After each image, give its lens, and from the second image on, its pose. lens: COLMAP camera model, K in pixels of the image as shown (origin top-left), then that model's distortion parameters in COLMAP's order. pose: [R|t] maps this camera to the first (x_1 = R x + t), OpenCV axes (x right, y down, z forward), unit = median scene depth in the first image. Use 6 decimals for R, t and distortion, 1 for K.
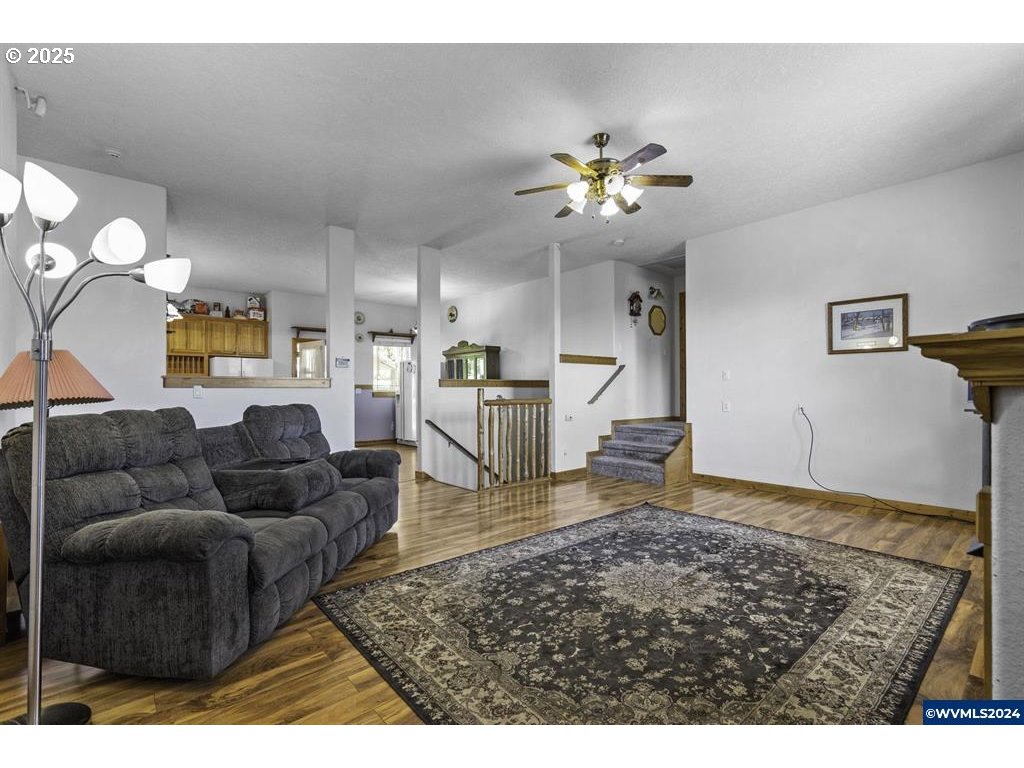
lens RADIAL K [[469.4, 0, 516.4], [0, 469.4, 387.0], [0, 0, 1]] dist [-0.001303, 0.002752]
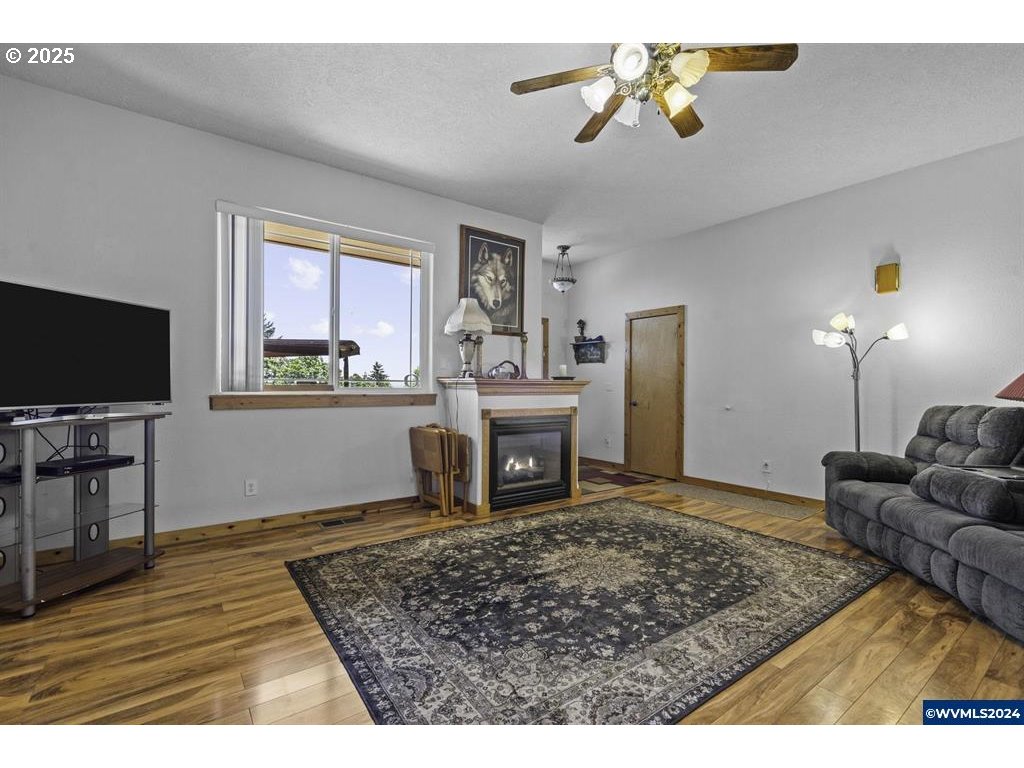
lens RADIAL K [[469.4, 0, 514.4], [0, 469.4, 385.9], [0, 0, 1]] dist [-0.001303, 0.002752]
pose [[-0.996396, -0.002725, 0.084783, 0.362142], [-0.003358, 0.999967, -0.007330, 0.004692], [-0.084760, -0.007588, -0.996373, 1.972589]]
